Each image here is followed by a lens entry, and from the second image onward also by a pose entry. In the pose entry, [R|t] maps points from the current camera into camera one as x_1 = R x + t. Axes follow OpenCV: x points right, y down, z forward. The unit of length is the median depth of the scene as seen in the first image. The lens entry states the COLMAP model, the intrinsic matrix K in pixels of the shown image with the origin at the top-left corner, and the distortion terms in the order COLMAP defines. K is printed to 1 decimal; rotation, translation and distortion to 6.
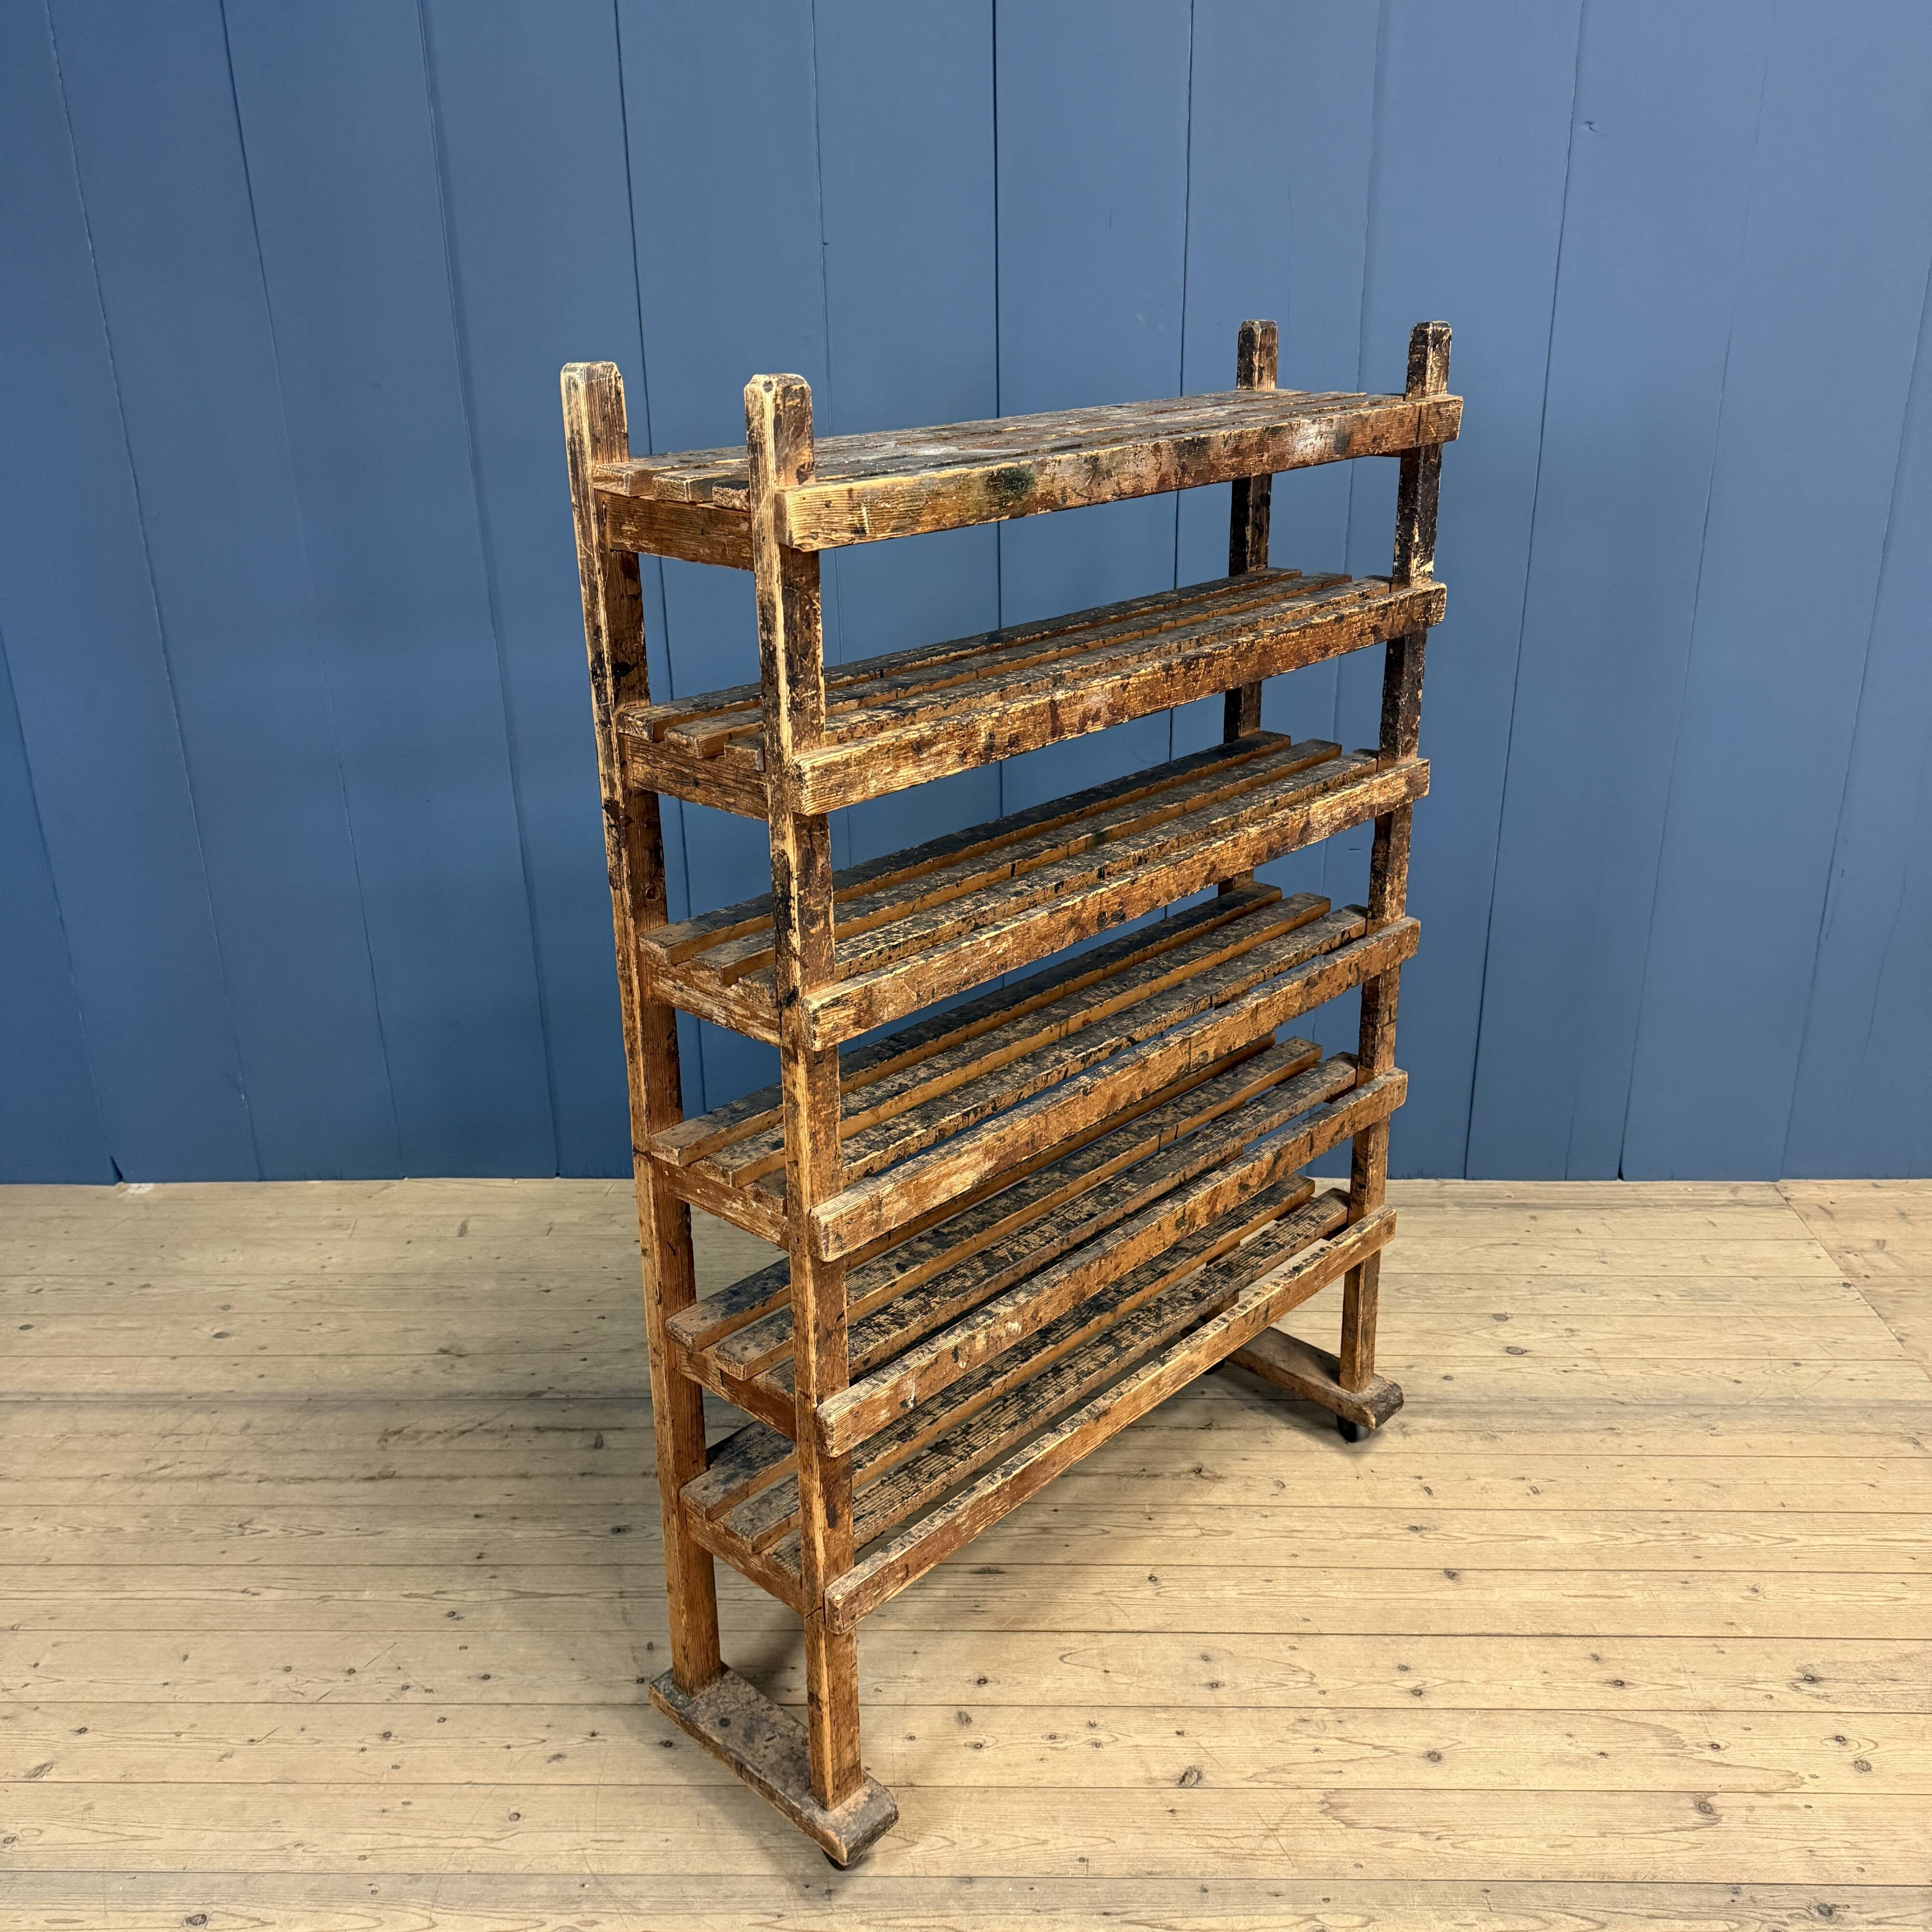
lens RADIAL K [[1853.5, 0, 963.7], [0, 1853.5, 969.5], [0, 0, 1]] dist [-0.008795, 0.000000]
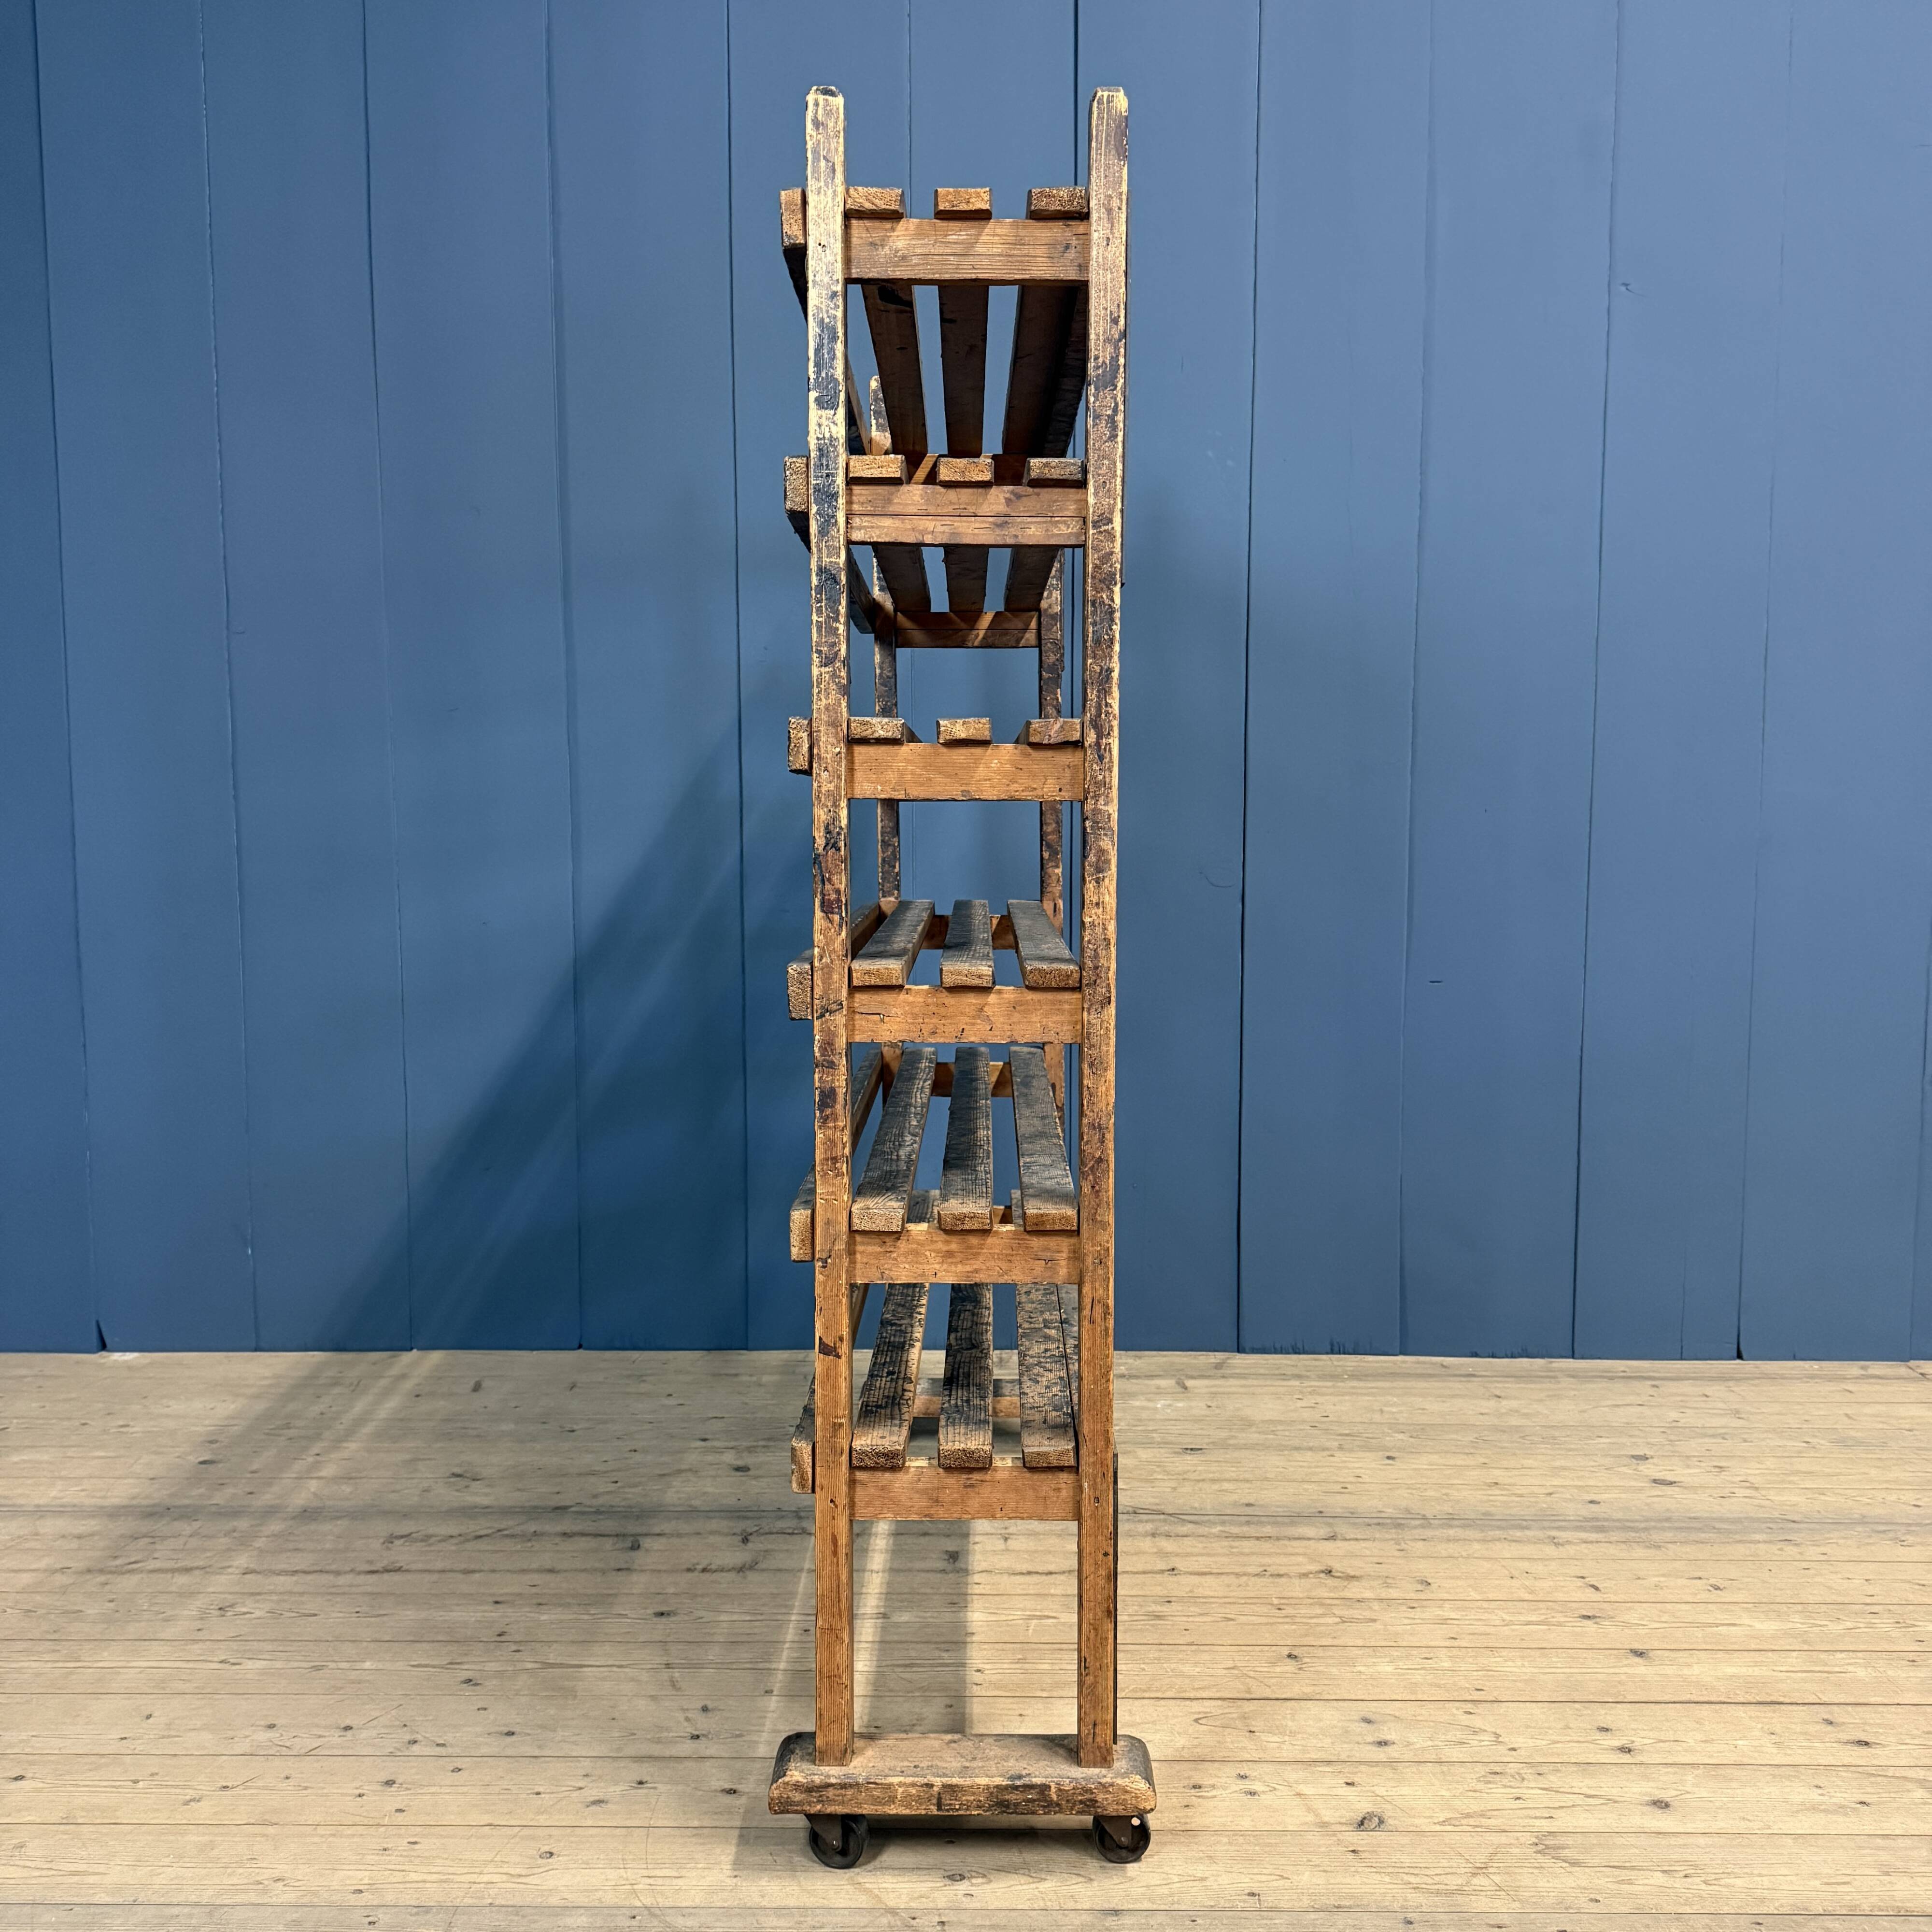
lens RADIAL K [[1853.5, 0, 959.8], [0, 1853.5, 960.7], [0, 0, 1]] dist [-0.008795, 0.000000]
pose [[0.999846, 0.014675, 0.009650, -0.060892], [-0.011392, 0.960035, -0.279648, 0.248918], [-0.013368, 0.279495, 0.960054, 0.087534]]
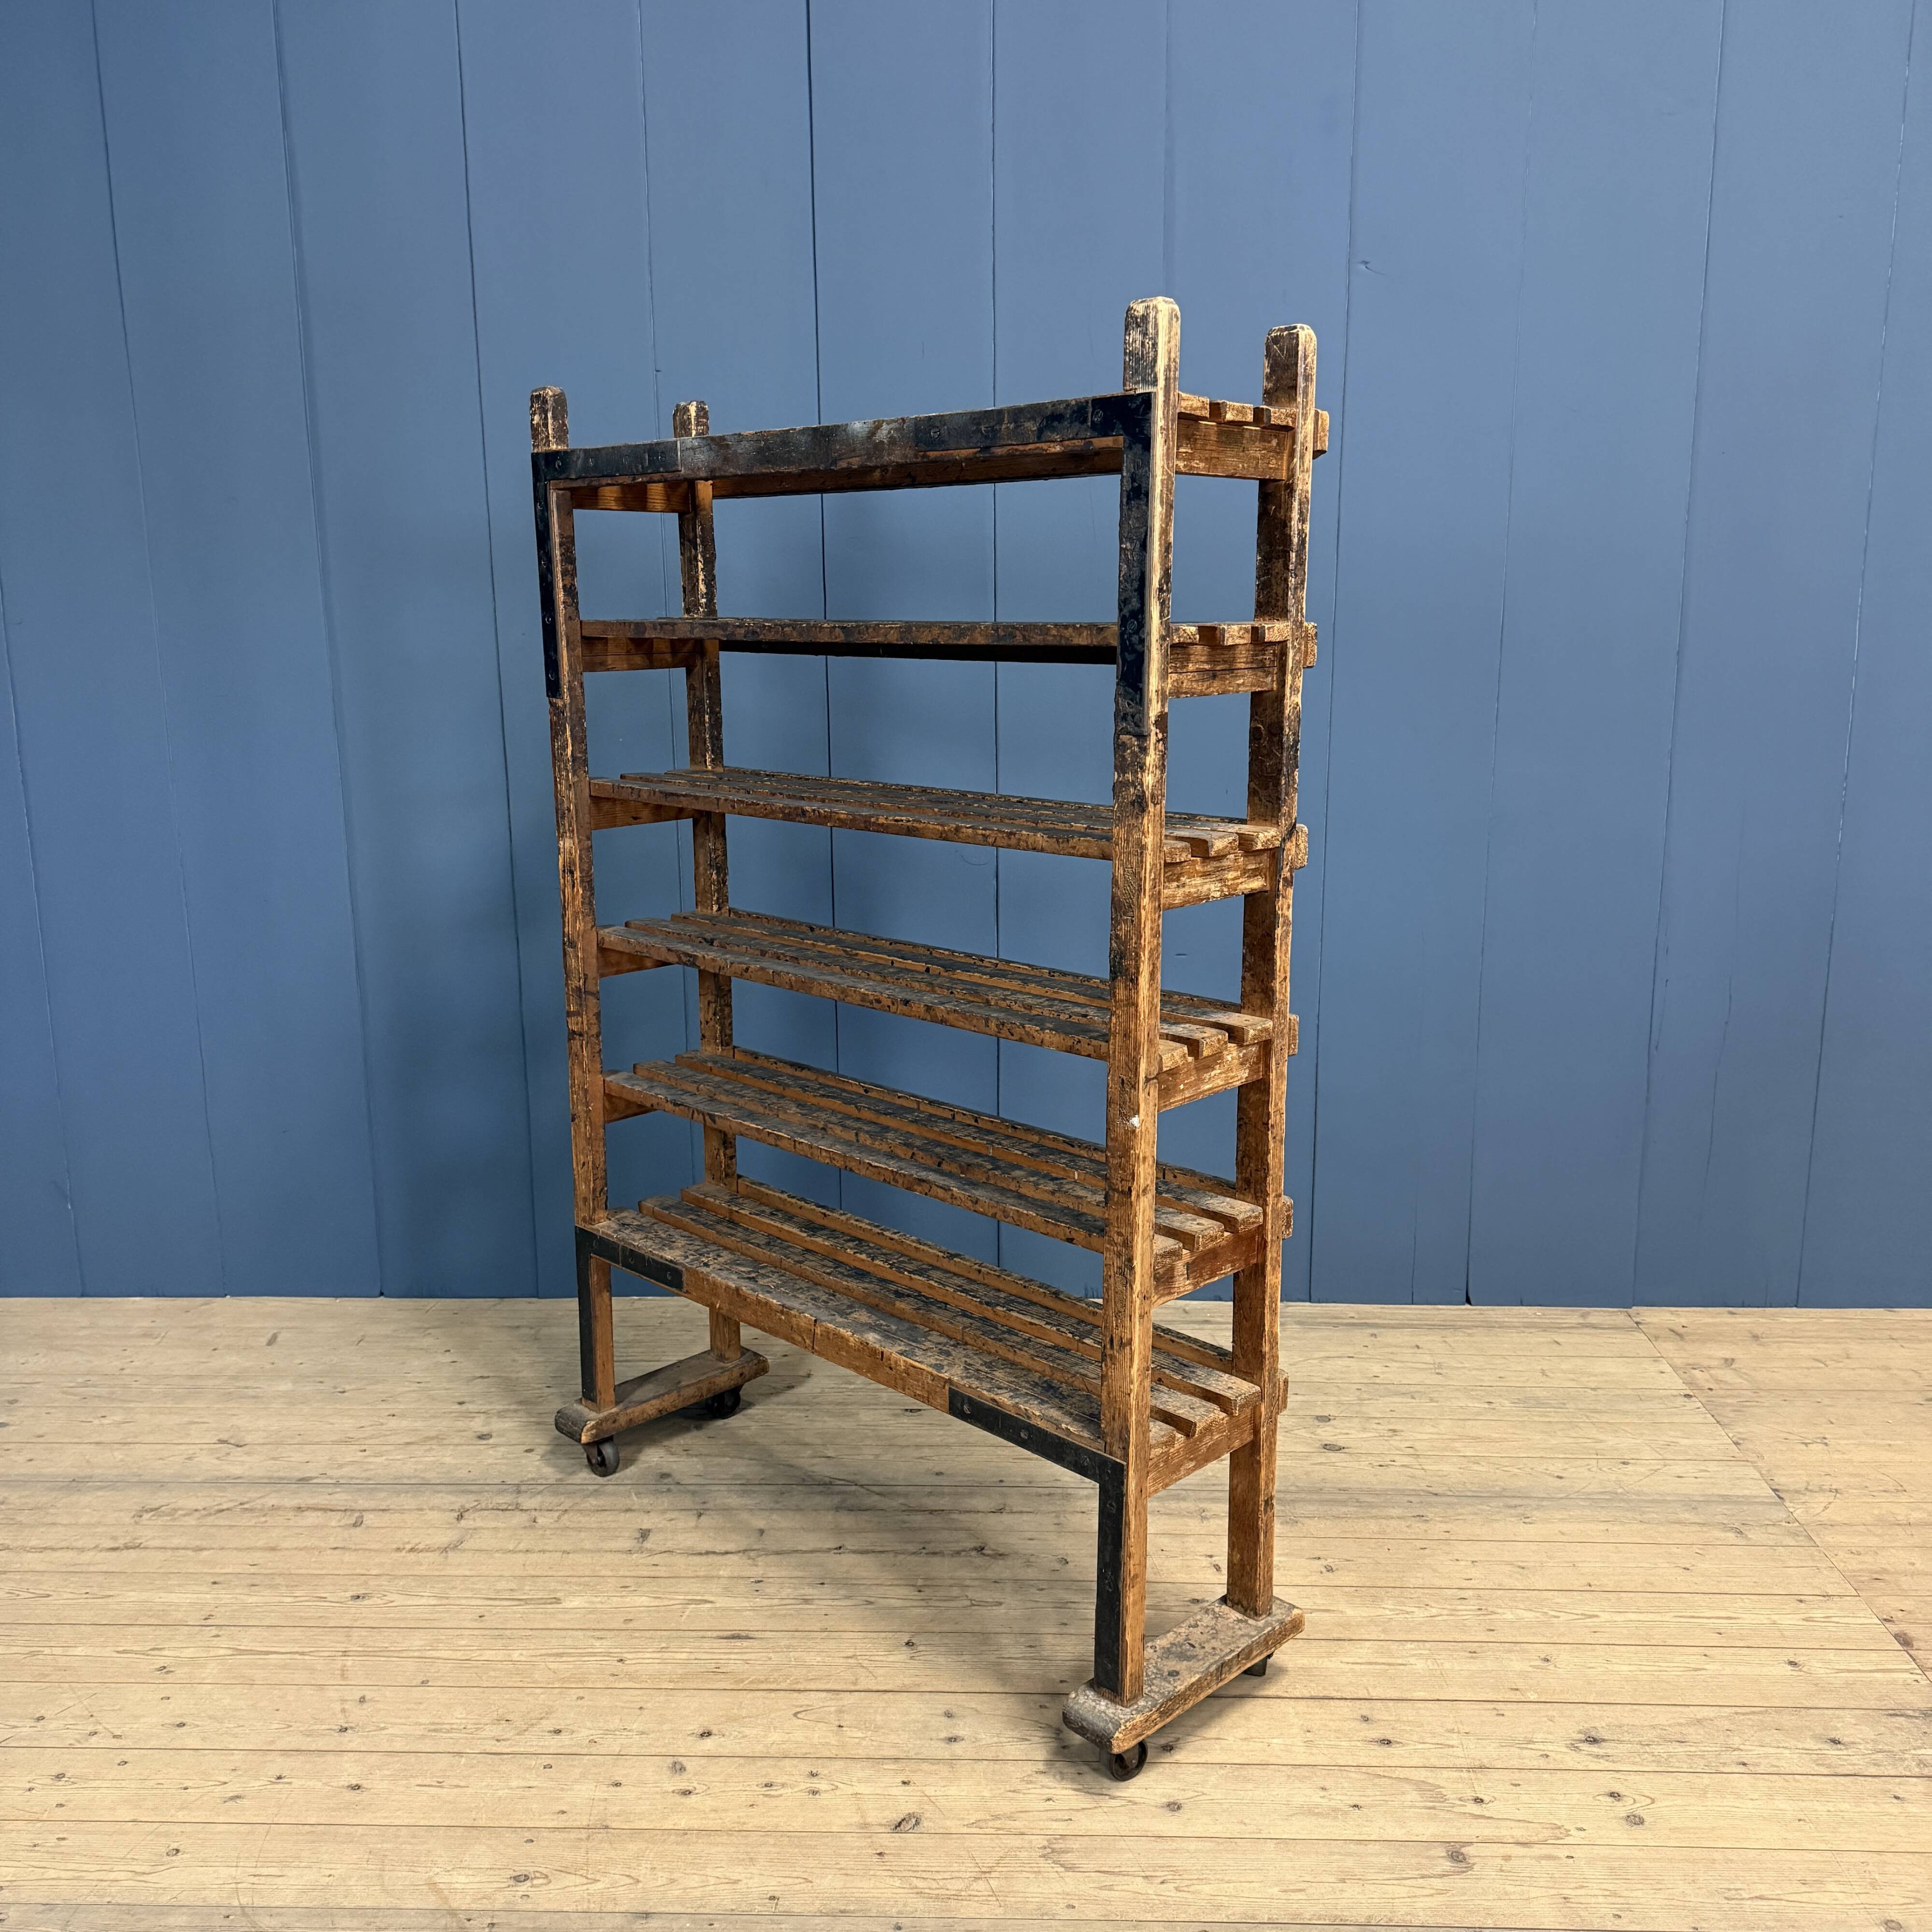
lens RADIAL K [[1853.5, 0, 966.1], [0, 1853.5, 960.1], [0, 0, 1]] dist [-0.008795, 0.000000]
pose [[0.999938, 0.009039, -0.006573, 0.127426], [-0.010030, 0.985237, -0.170903, 0.139555], [0.004932, 0.170958, 0.985266, 0.010843]]
